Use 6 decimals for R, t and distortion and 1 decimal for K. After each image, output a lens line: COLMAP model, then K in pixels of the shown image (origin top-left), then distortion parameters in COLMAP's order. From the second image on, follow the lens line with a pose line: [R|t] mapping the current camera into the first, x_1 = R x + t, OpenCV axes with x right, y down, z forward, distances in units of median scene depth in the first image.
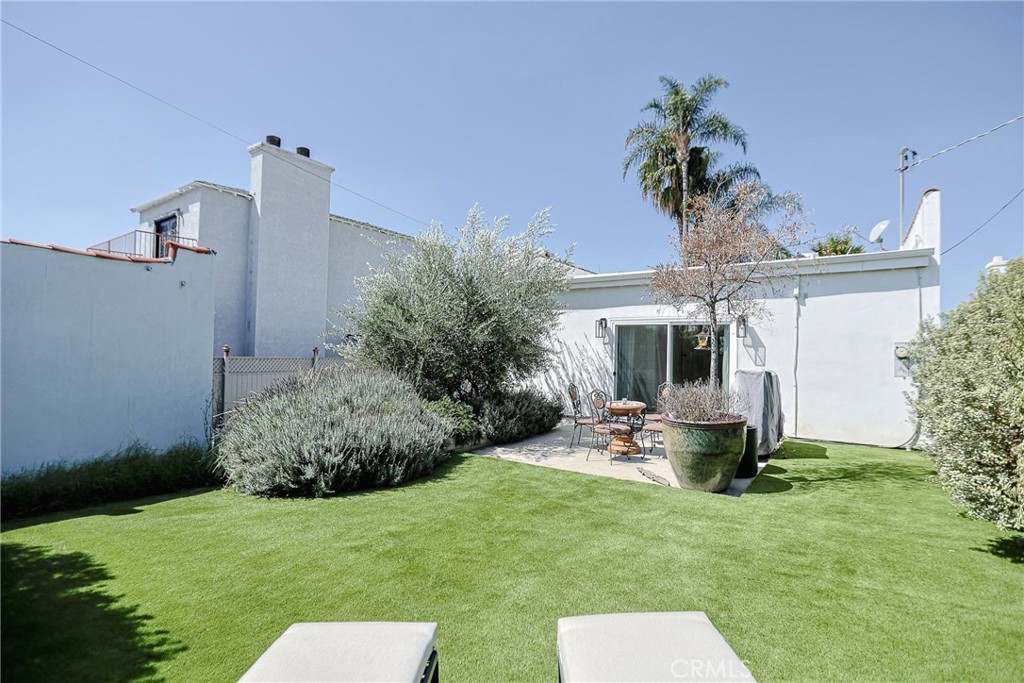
lens RADIAL K [[487.6, 0, 512.0], [0, 487.6, 341.5], [0, 0, 1]] dist [-0.041737, 0.000891]
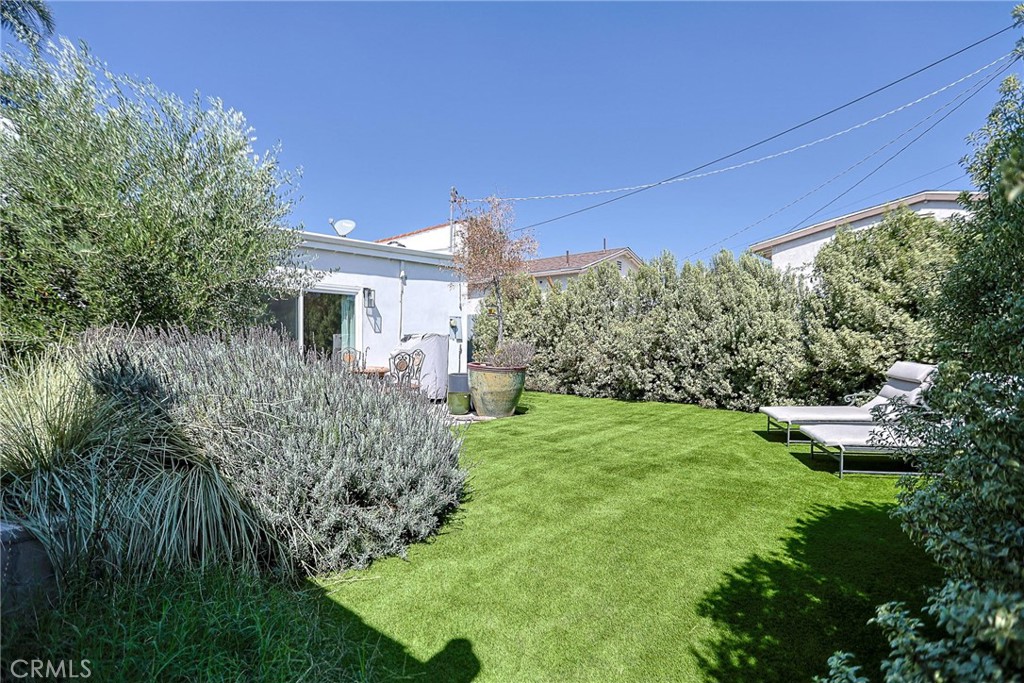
lens RADIAL K [[508.5, 0, 515.5], [0, 508.5, 338.8], [0, 0, 1]] dist [-0.049427, 0.022648]
pose [[0.158824, -0.011275, 0.987243, -0.777696], [-0.029850, 0.999423, 0.016216, 0.041959], [-0.986856, -0.032045, 0.158395, 0.550676]]
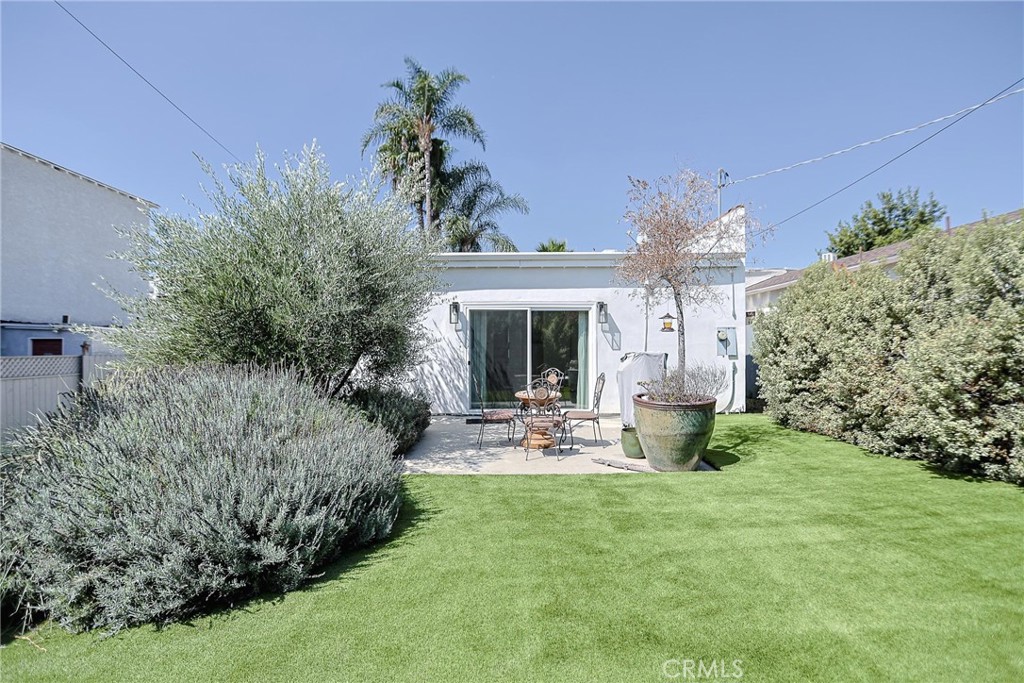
lens RADIAL K [[495.6, 0, 514.4], [0, 495.6, 345.9], [0, 0, 1]] dist [-0.050845, 0.021037]
pose [[0.821914, -0.019552, 0.569276, -0.349567], [0.005608, 0.999640, 0.026237, 0.013950], [-0.569584, -0.018372, 0.821728, 0.265890]]
